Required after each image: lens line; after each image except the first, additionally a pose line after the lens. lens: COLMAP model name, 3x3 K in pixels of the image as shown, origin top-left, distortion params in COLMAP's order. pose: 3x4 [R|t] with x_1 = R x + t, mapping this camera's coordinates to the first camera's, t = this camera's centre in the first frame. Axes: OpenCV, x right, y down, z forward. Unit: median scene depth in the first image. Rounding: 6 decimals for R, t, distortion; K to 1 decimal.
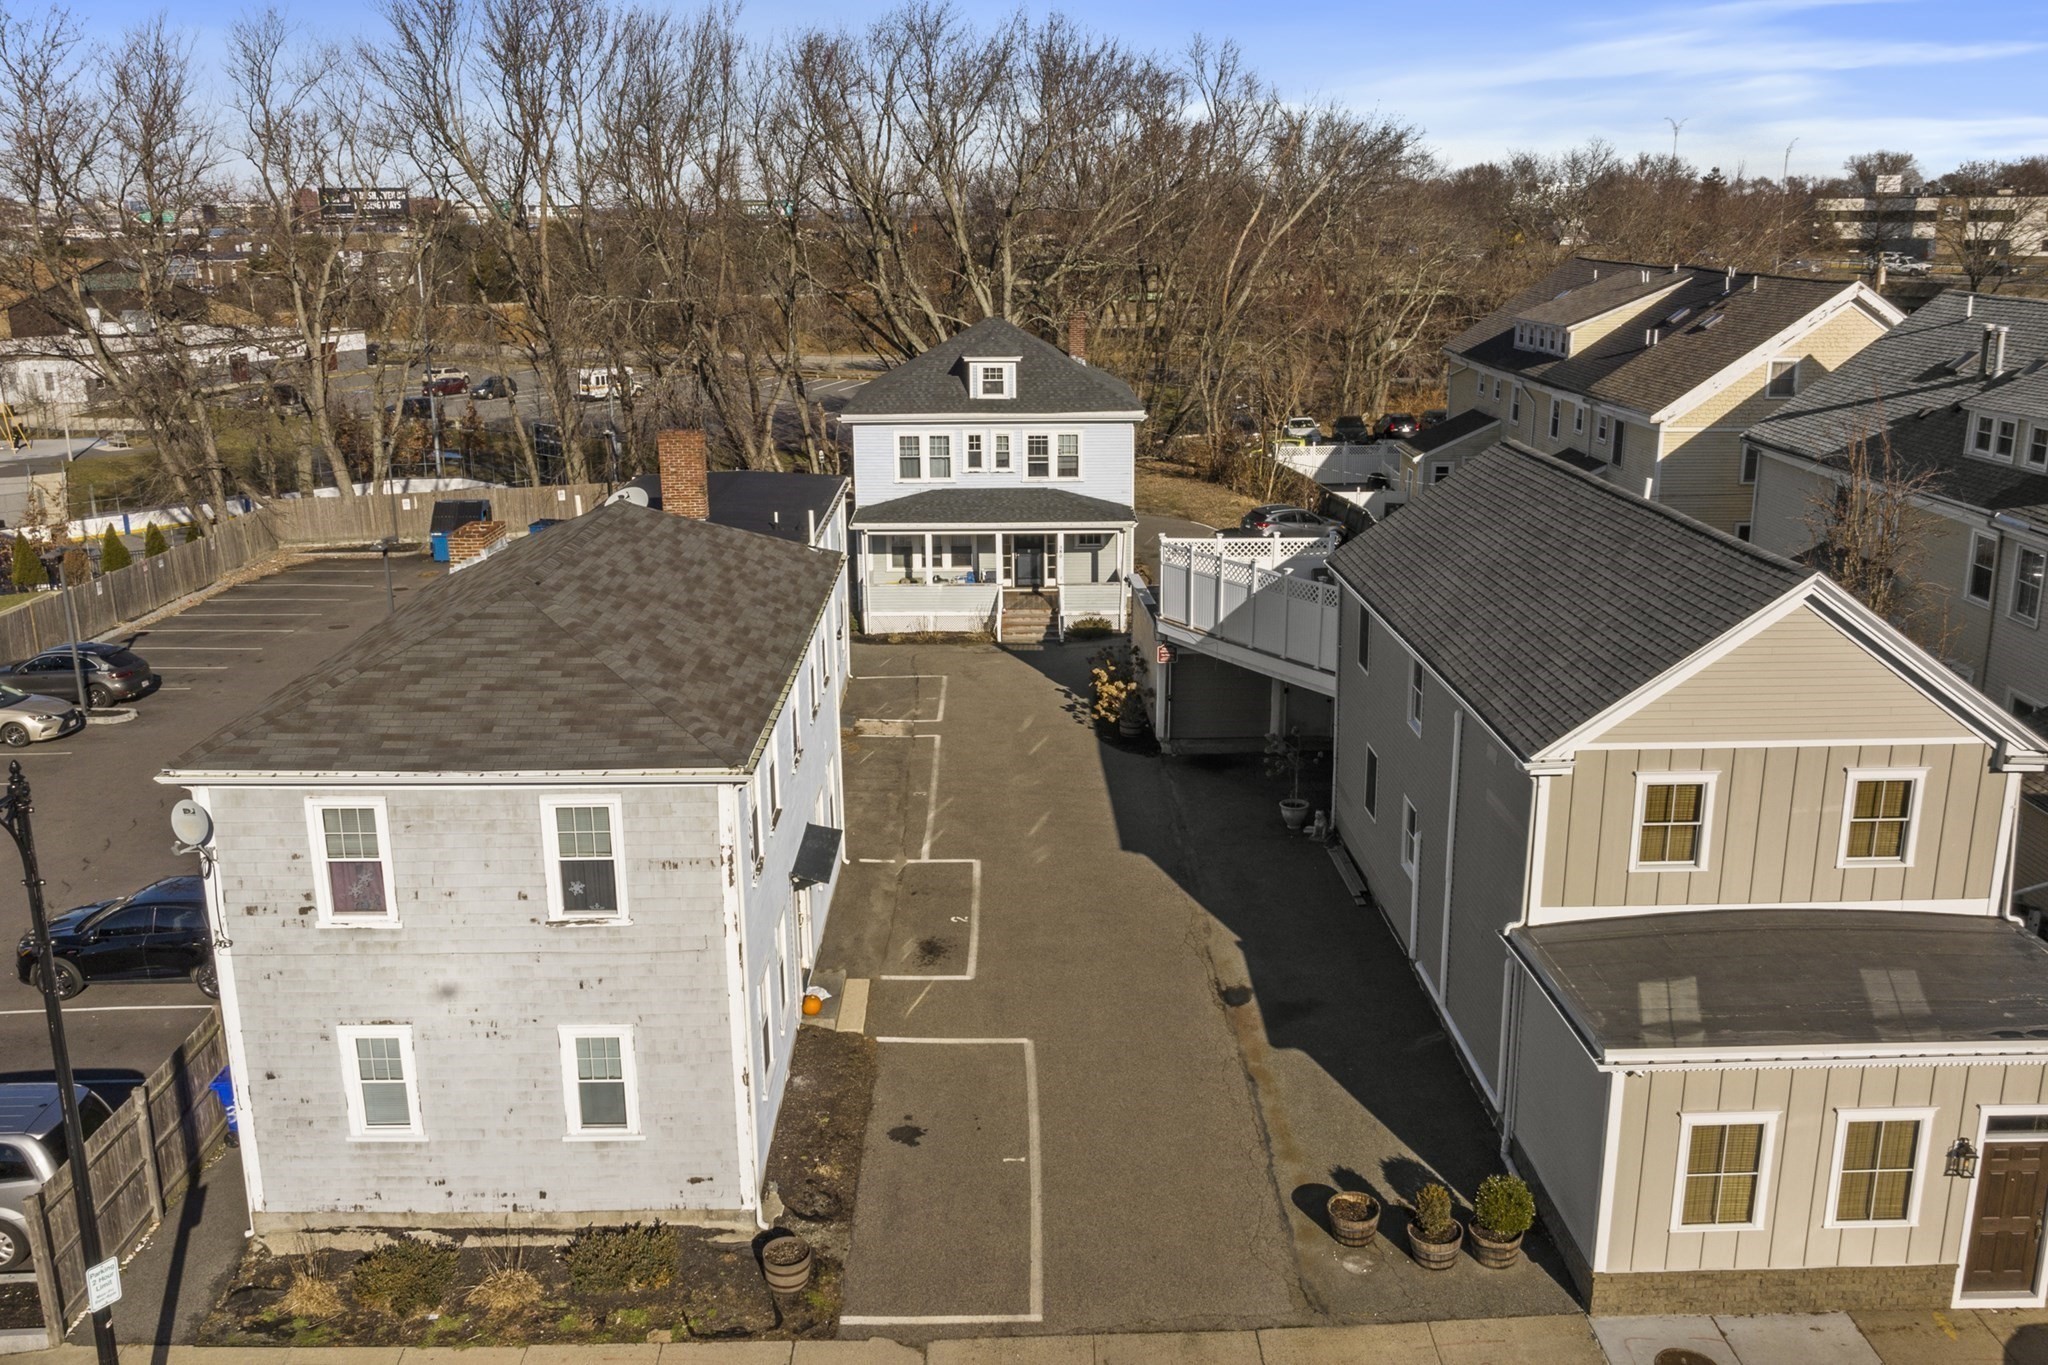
lens RADIAL K [[1713.1, 0, 1023.4], [0, 1713.1, 675.0], [0, 0, 1]] dist [-0.015378, -0.008558]
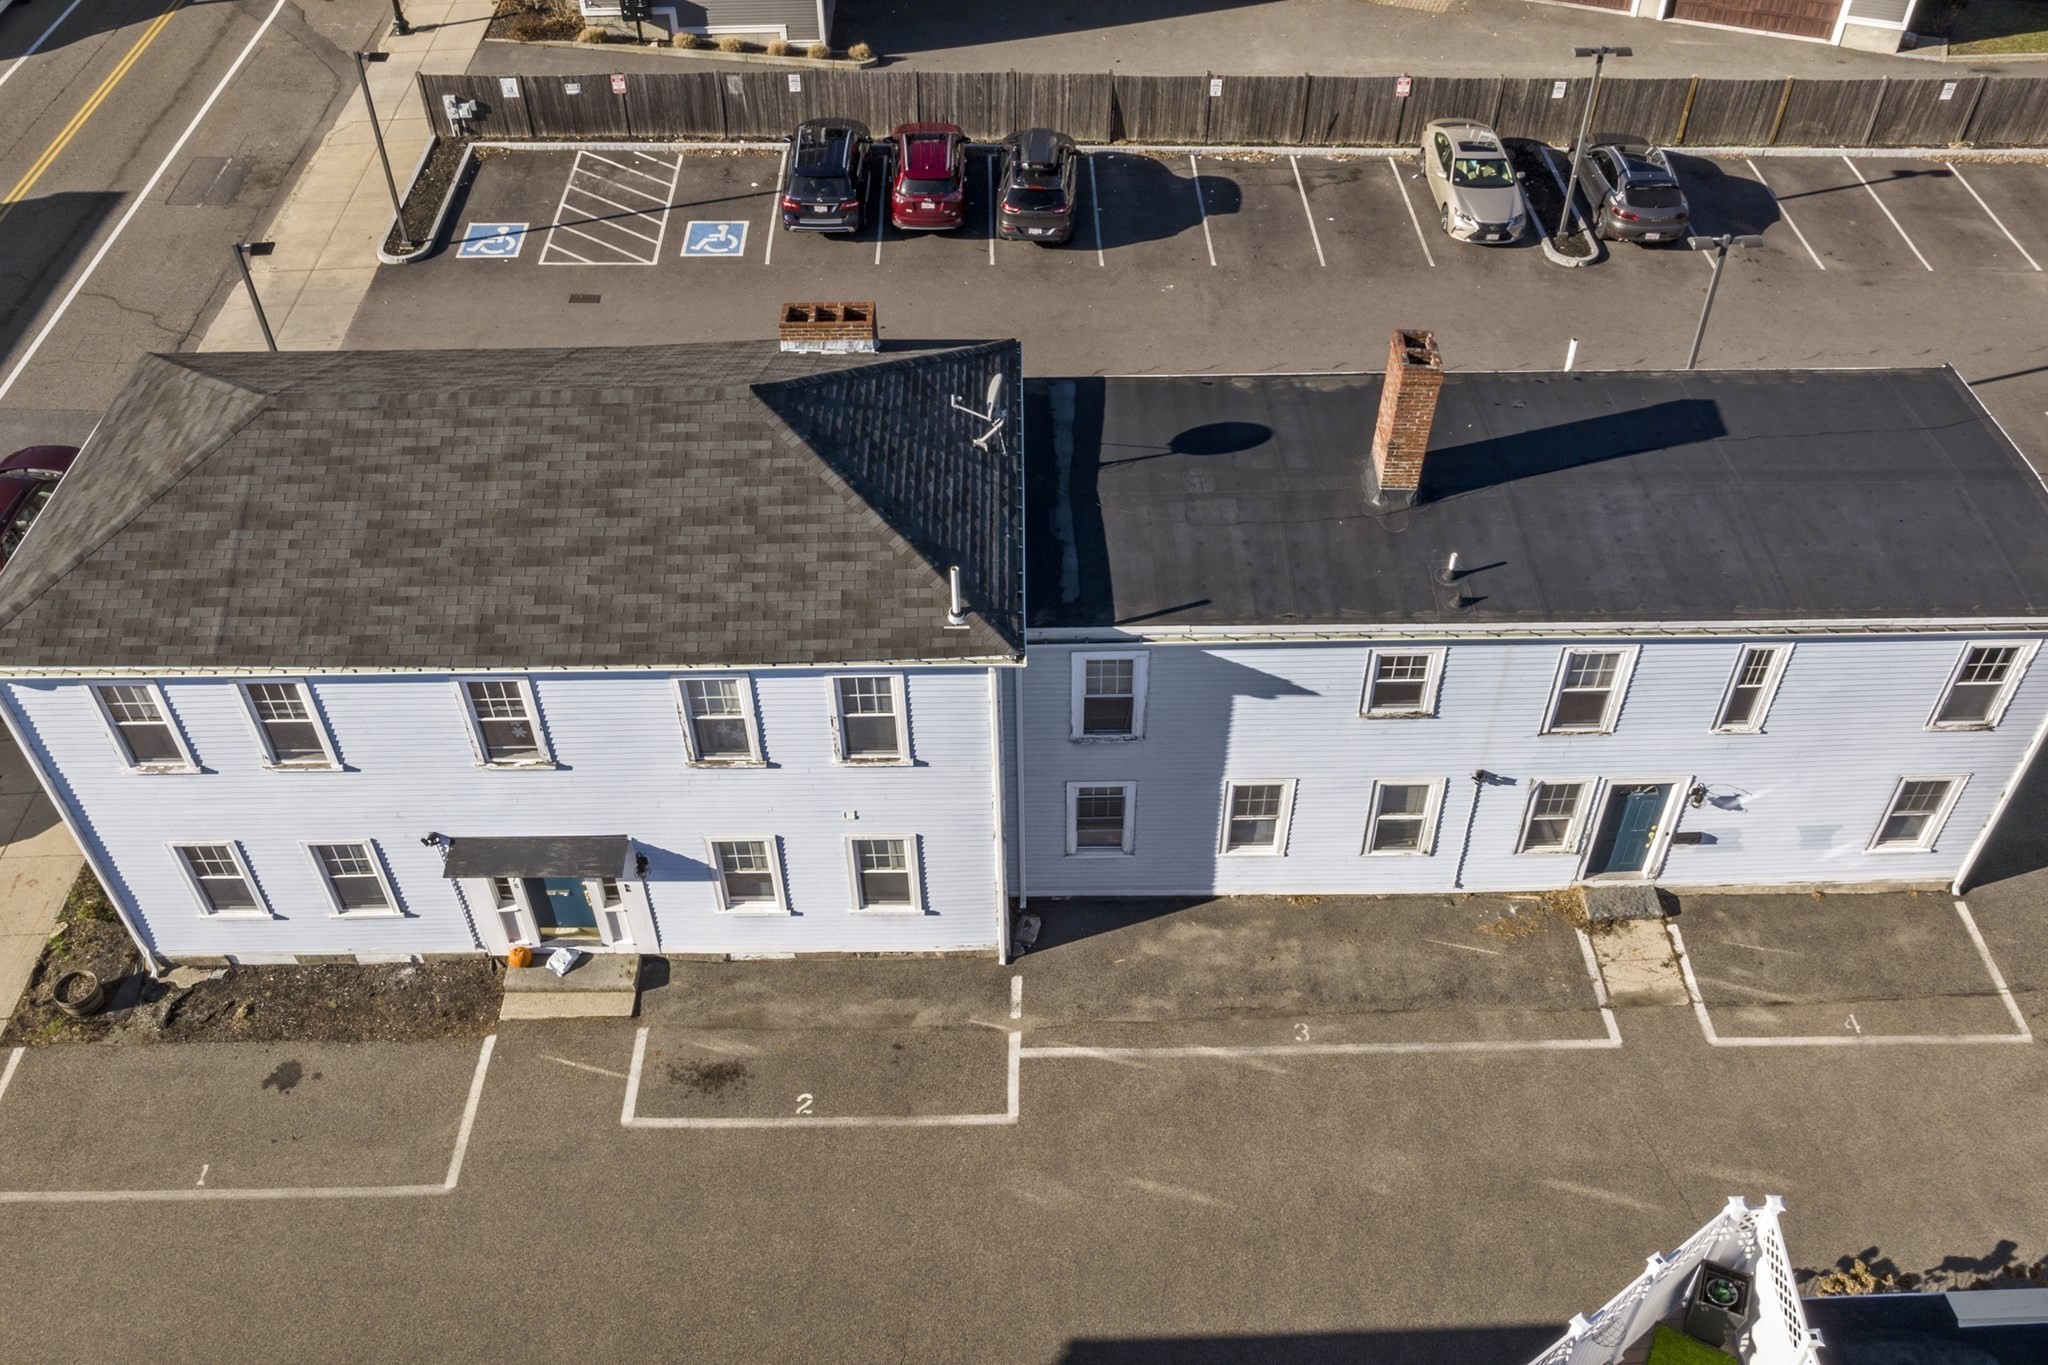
lens RADIAL K [[1713.1, 0, 1022.7], [0, 1713.1, 674.5], [0, 0, 1]] dist [-0.015378, -0.008558]
pose [[-0.008027, 0.692121, -0.721737, 0.509683], [-0.250273, 0.697398, 0.671565, -0.703902], [0.968142, 0.186022, 0.167621, 1.286523]]
